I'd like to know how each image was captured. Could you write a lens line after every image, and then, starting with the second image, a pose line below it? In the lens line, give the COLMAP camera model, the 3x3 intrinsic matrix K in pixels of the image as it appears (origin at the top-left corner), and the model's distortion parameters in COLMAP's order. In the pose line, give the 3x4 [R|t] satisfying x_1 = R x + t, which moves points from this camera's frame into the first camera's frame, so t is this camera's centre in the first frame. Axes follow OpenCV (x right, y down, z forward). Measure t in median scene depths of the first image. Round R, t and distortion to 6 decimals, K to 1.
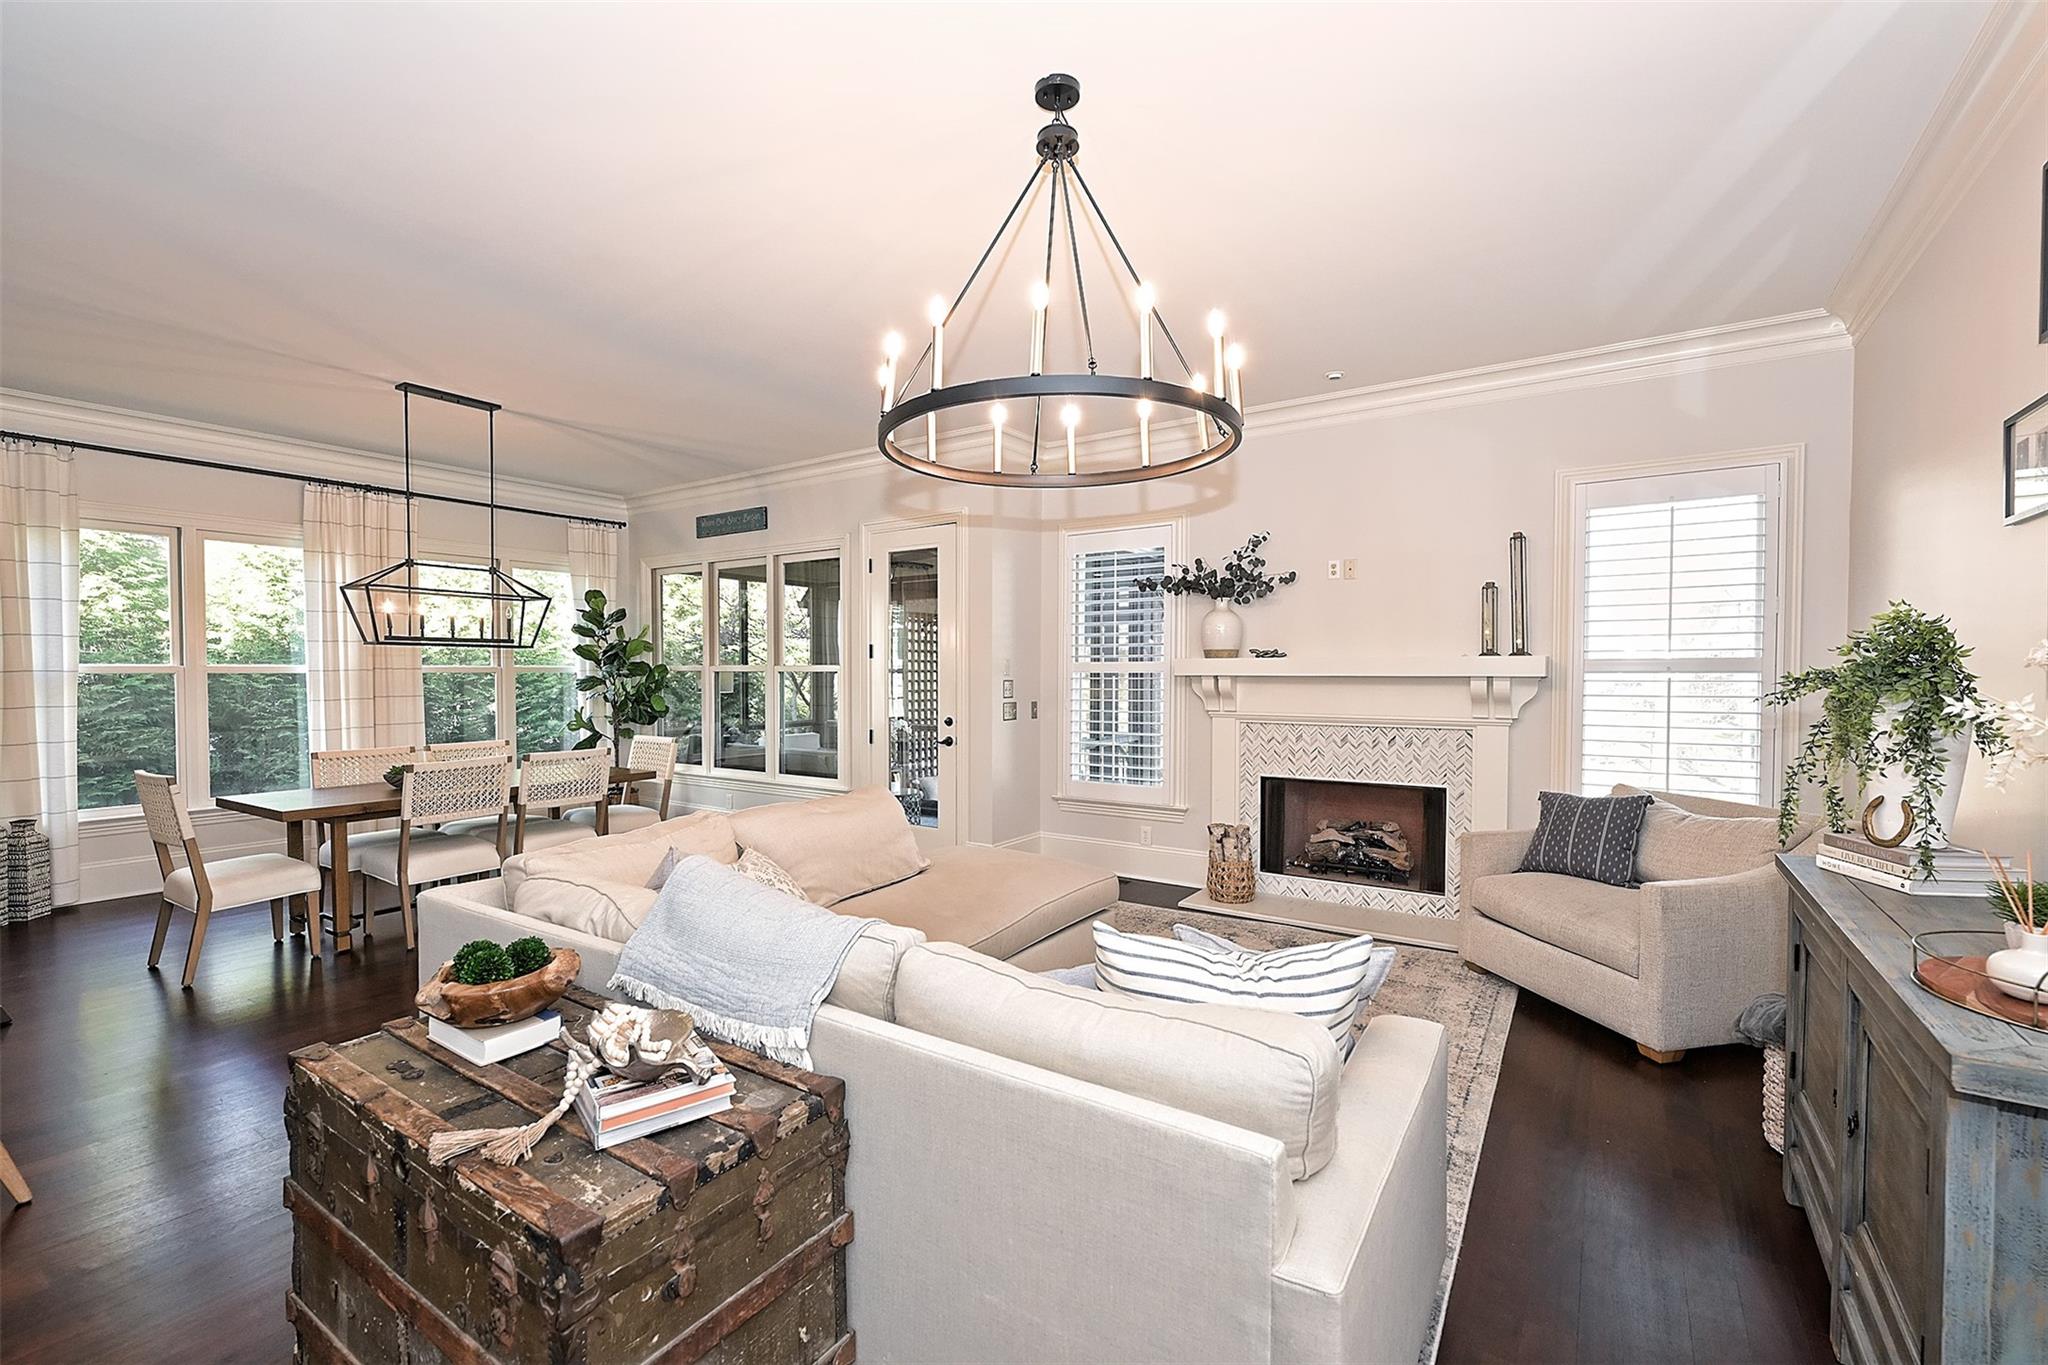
lens RADIAL K [[880.1, 0, 1024.3], [0, 880.1, 689.0], [0, 0, 1]] dist [-0.000191, 0.000116]
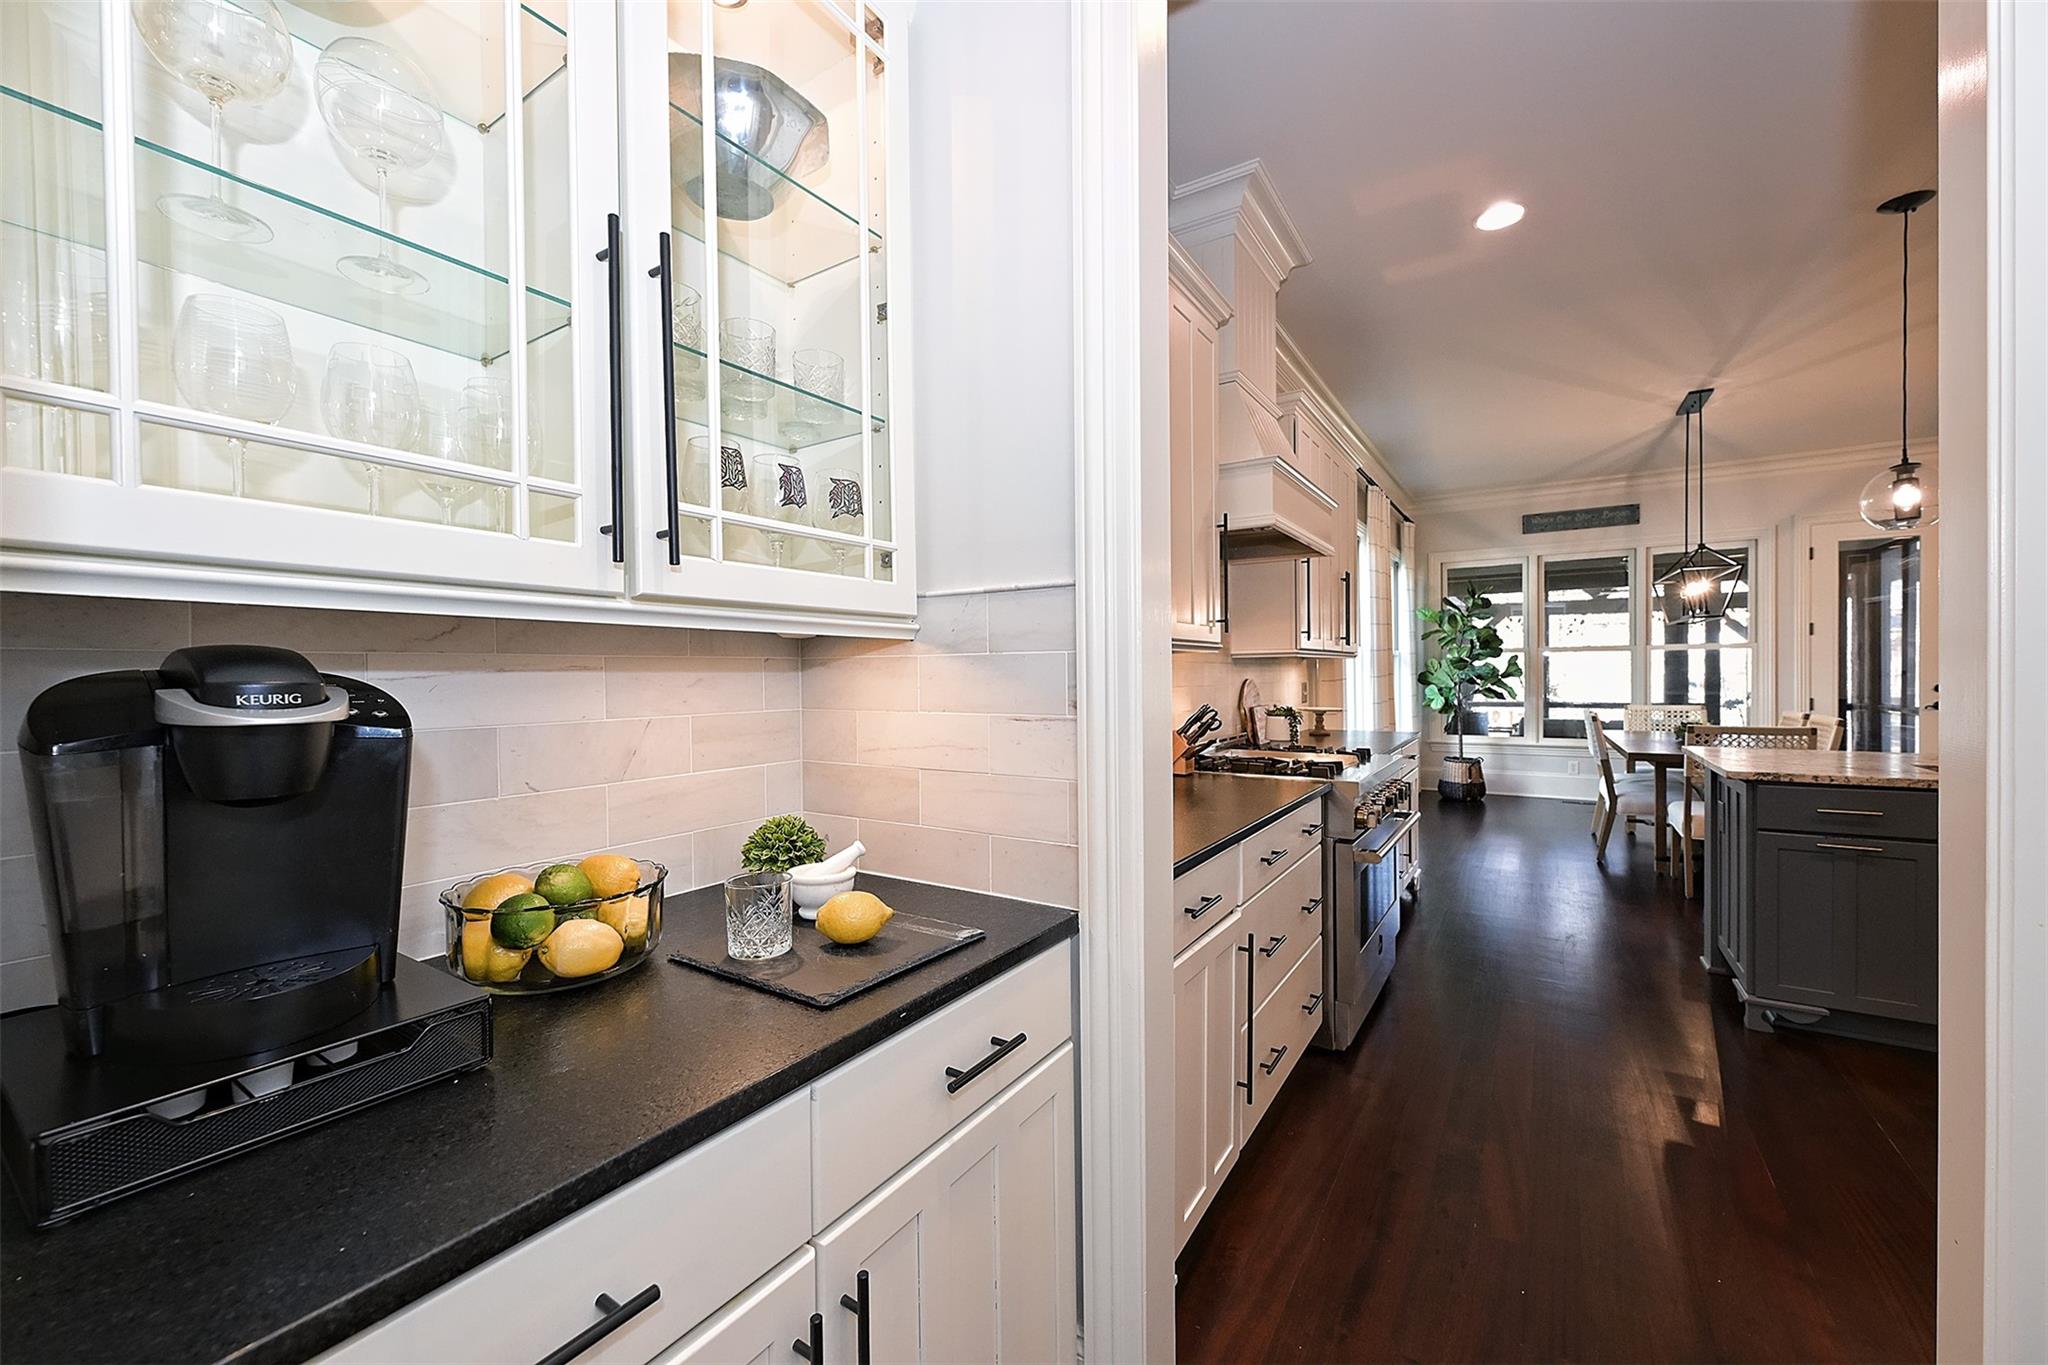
lens RADIAL K [[807.4, 0, 1018.2], [0, 807.4, 687.2], [0, 0, 1]] dist [0.000477, 0.000201]
pose [[0.999875, -0.011602, 0.010734, -1.566311], [0.011647, 0.999924, -0.004129, 0.030811], [-0.010685, 0.004253, 0.999934, -0.028723]]
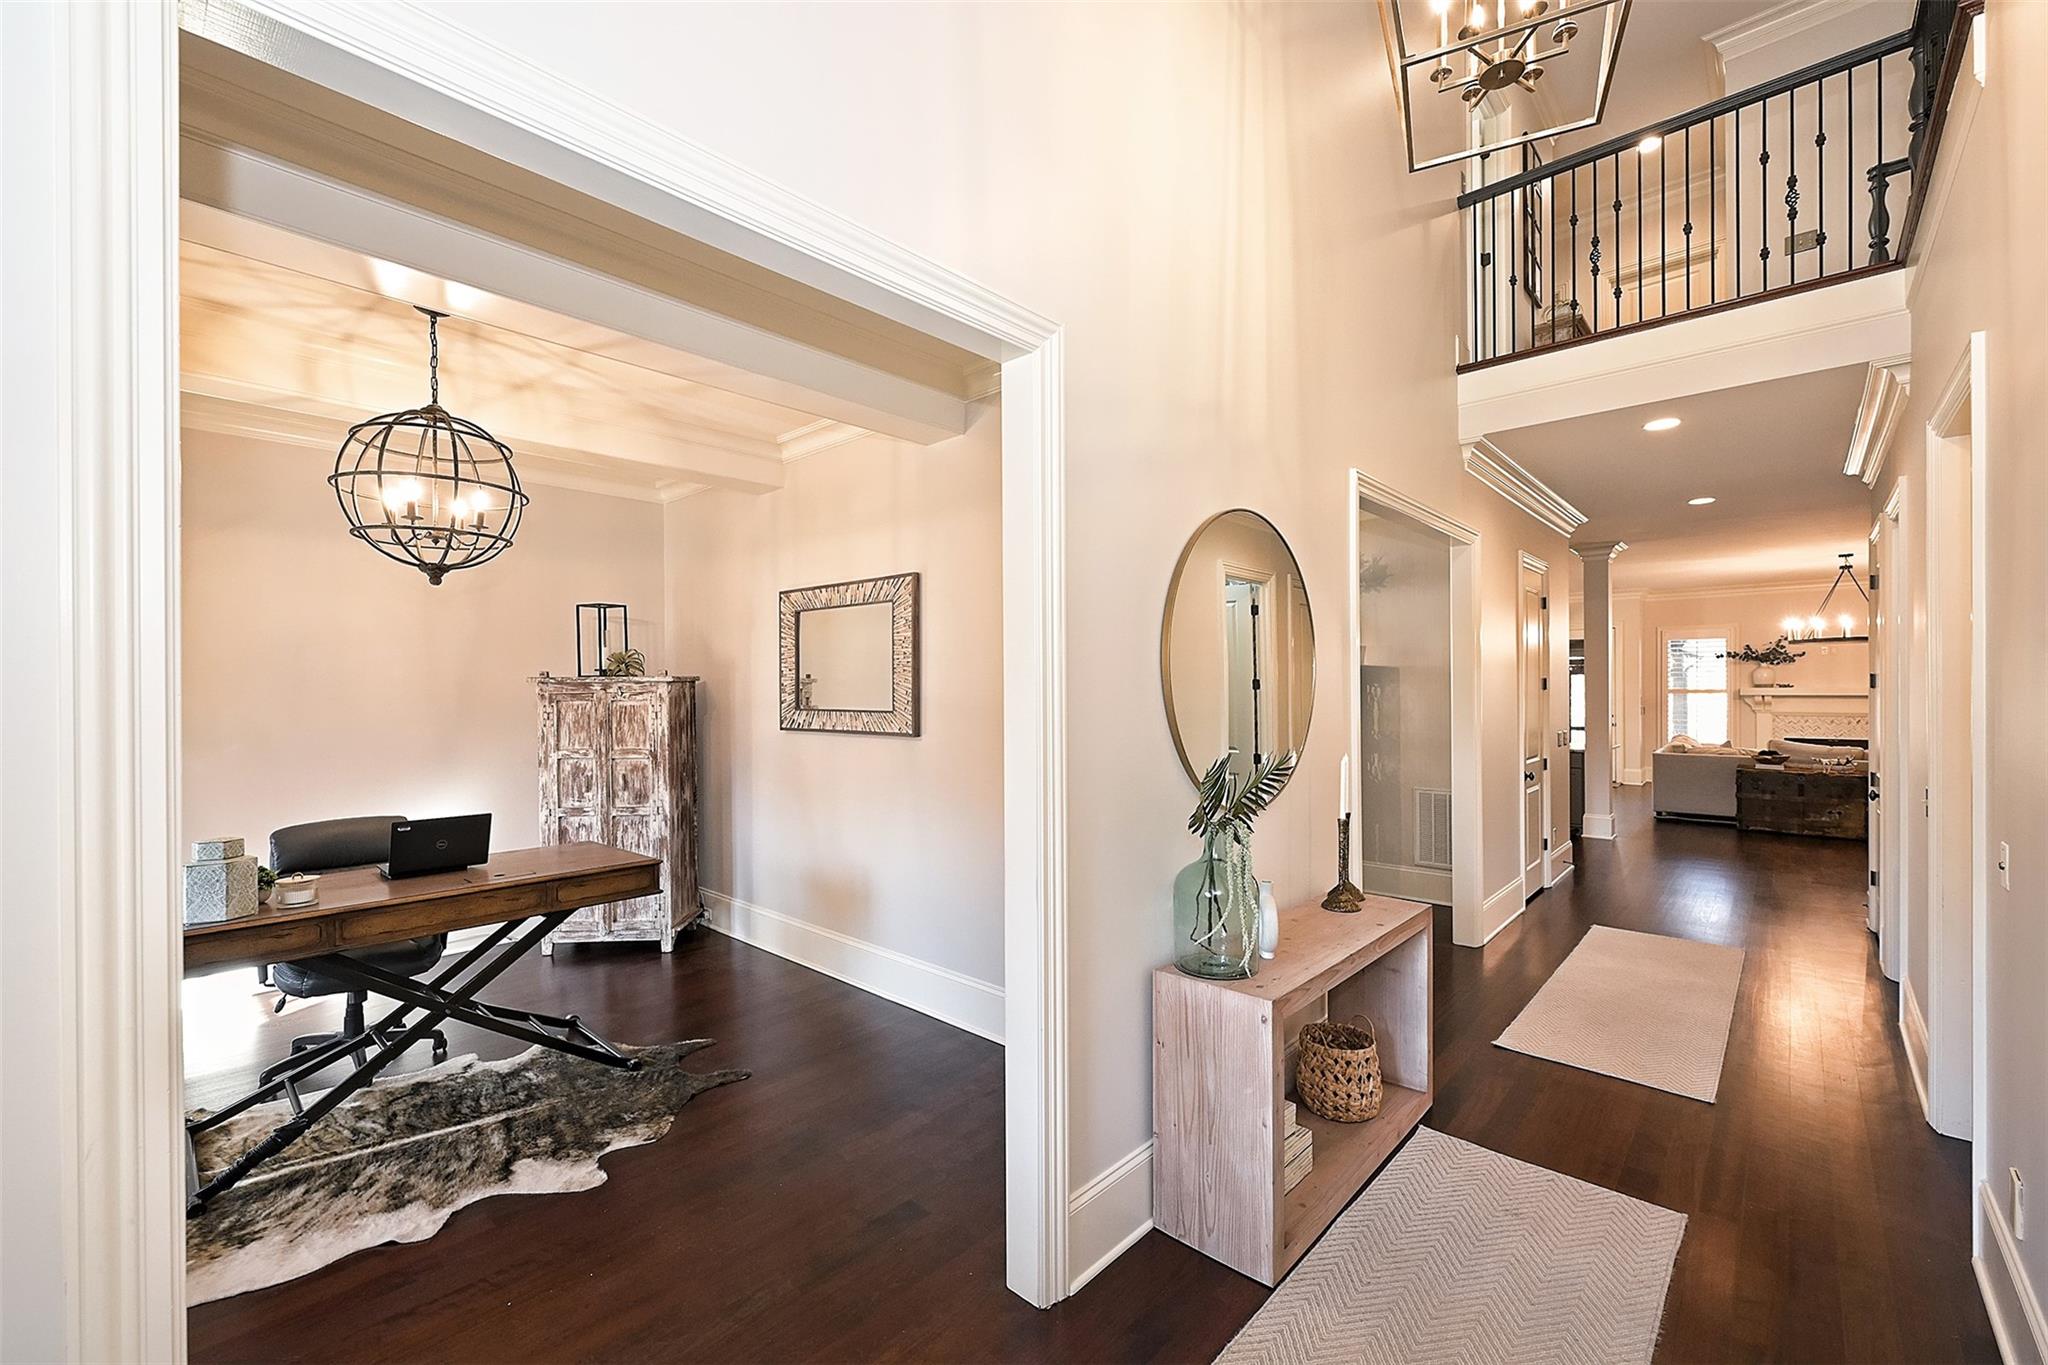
lens RADIAL K [[835.4, 0, 1022.9], [0, 835.4, 686.5], [0, 0, 1]] dist [0.000858, -0.000409]
pose [[0.988973, -0.006063, -0.147972, -1.552599], [0.003130, 0.999794, -0.020041, 0.000081], [0.148063, 0.019357, 0.988789, -1.664337]]
